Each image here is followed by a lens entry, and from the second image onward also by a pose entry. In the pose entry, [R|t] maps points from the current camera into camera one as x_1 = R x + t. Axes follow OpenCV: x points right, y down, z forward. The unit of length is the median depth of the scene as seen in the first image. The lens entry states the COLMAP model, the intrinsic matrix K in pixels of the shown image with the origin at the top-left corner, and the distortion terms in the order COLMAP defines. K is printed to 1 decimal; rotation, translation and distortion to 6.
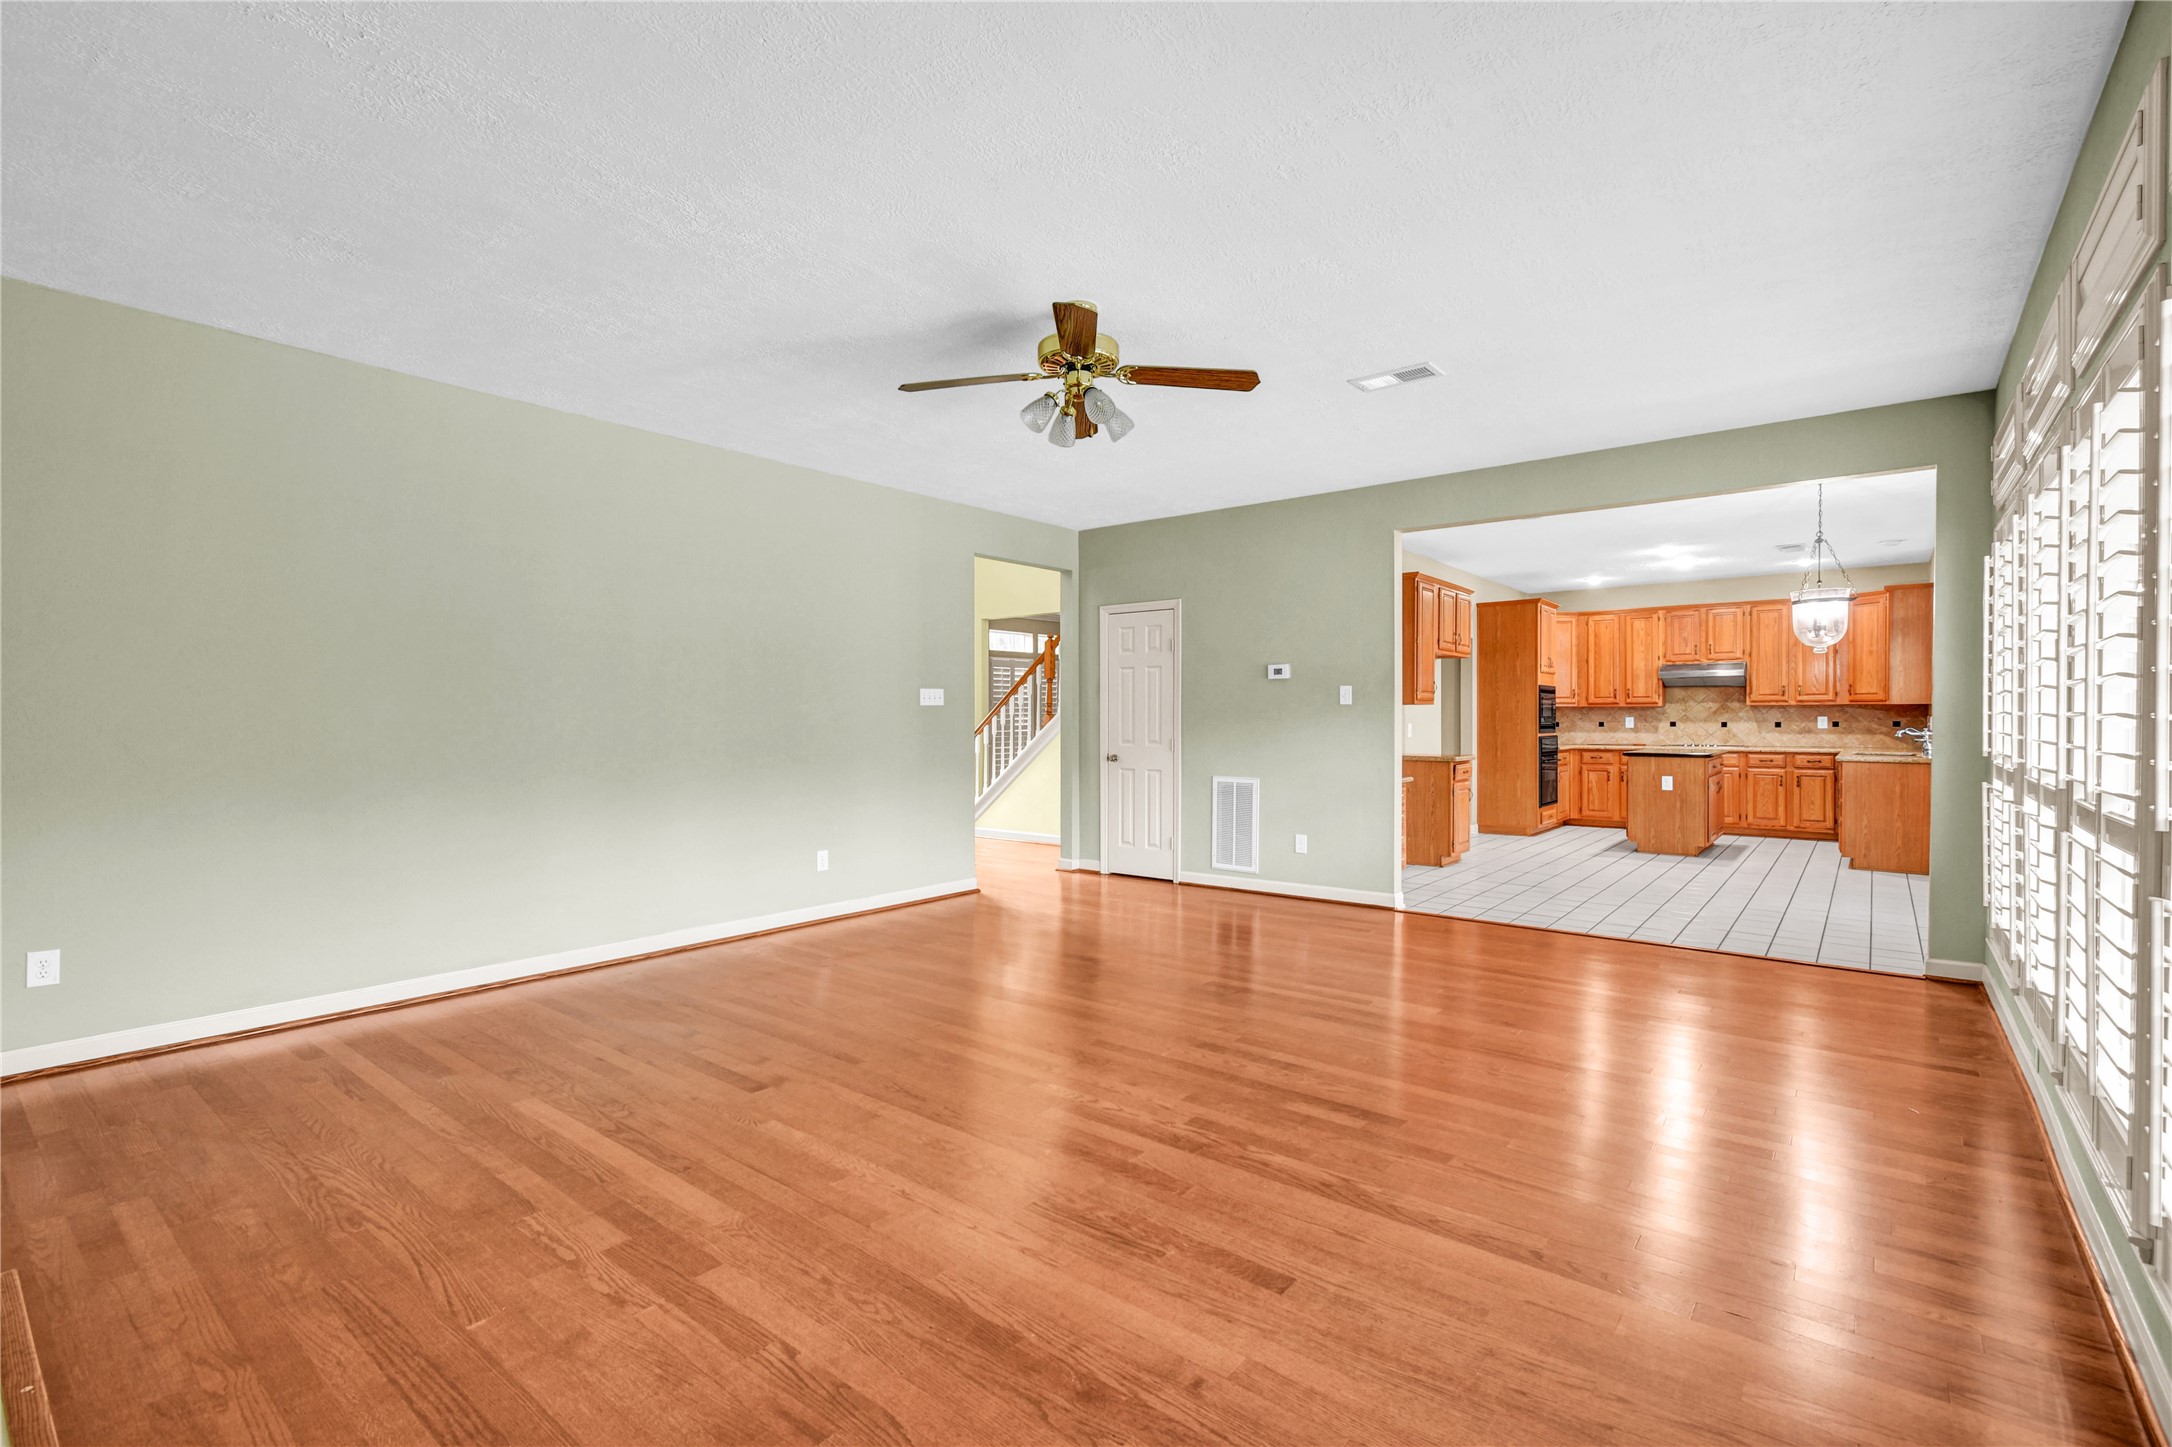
lens RADIAL K [[969.8, 0, 1102.1], [0, 969.8, 721.2], [0, 0, 1]] dist [0.002467, 0.001211]
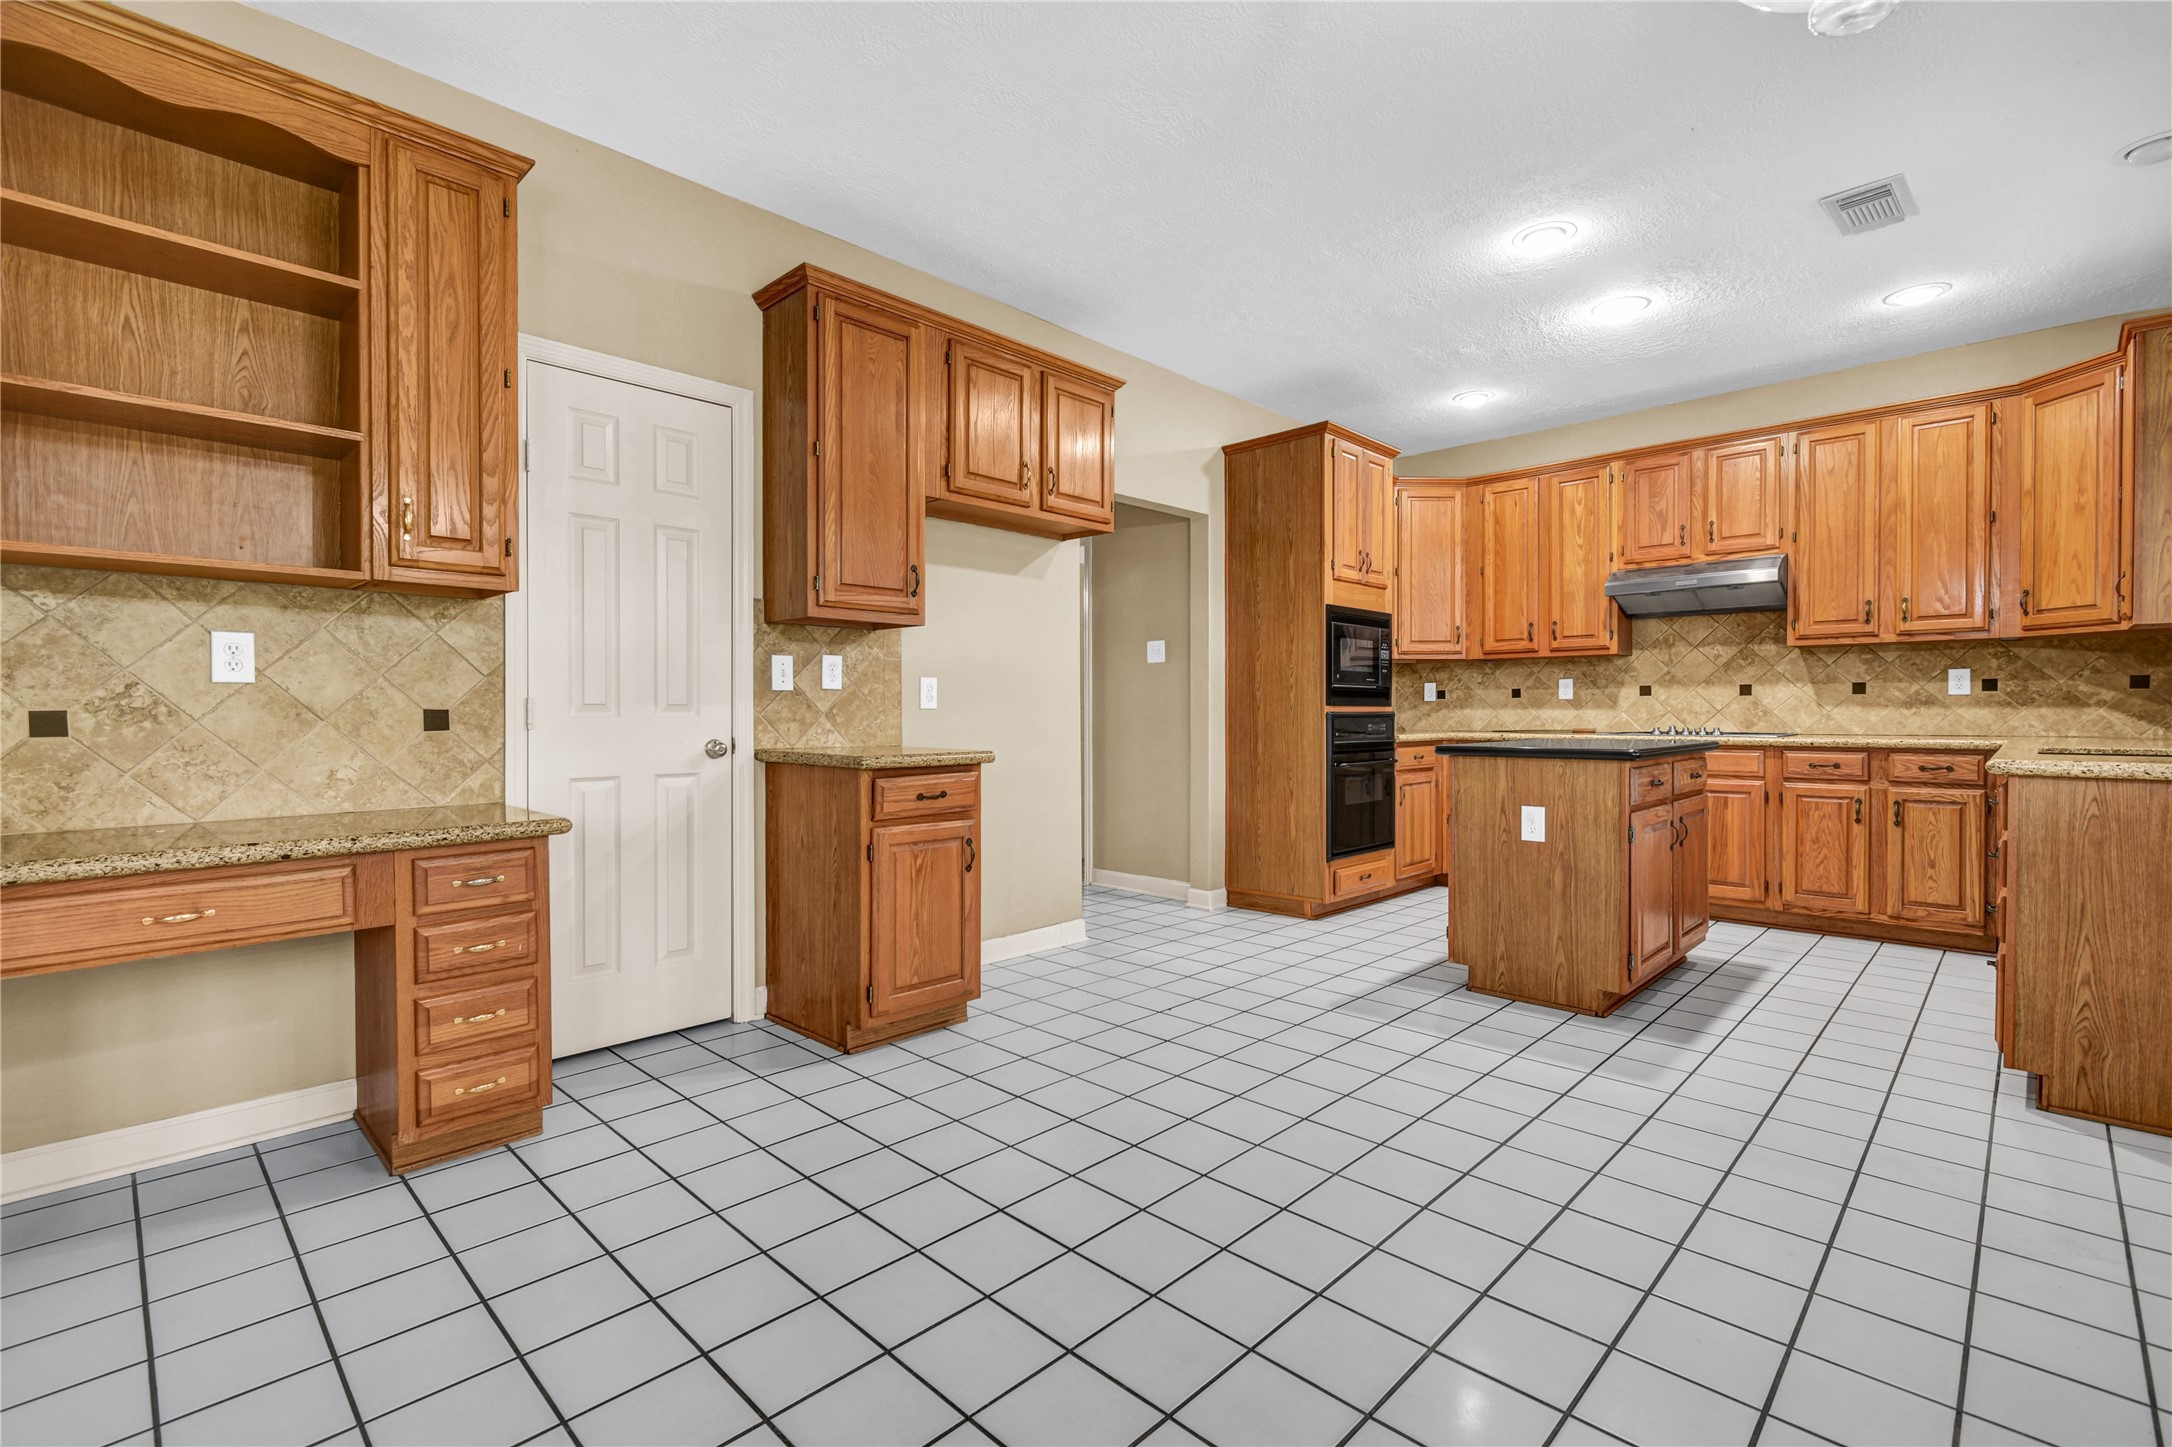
lens RADIAL K [[969.8, 0, 1131.5], [0, 969.8, 722.3], [0, 0, 1]] dist [0.002467, 0.001211]
pose [[0.996933, 0.000175, -0.078256, 0.382441], [0.000402, 0.999973, 0.007362, 0.016438], [0.078256, -0.007371, 0.996906, 0.504675]]
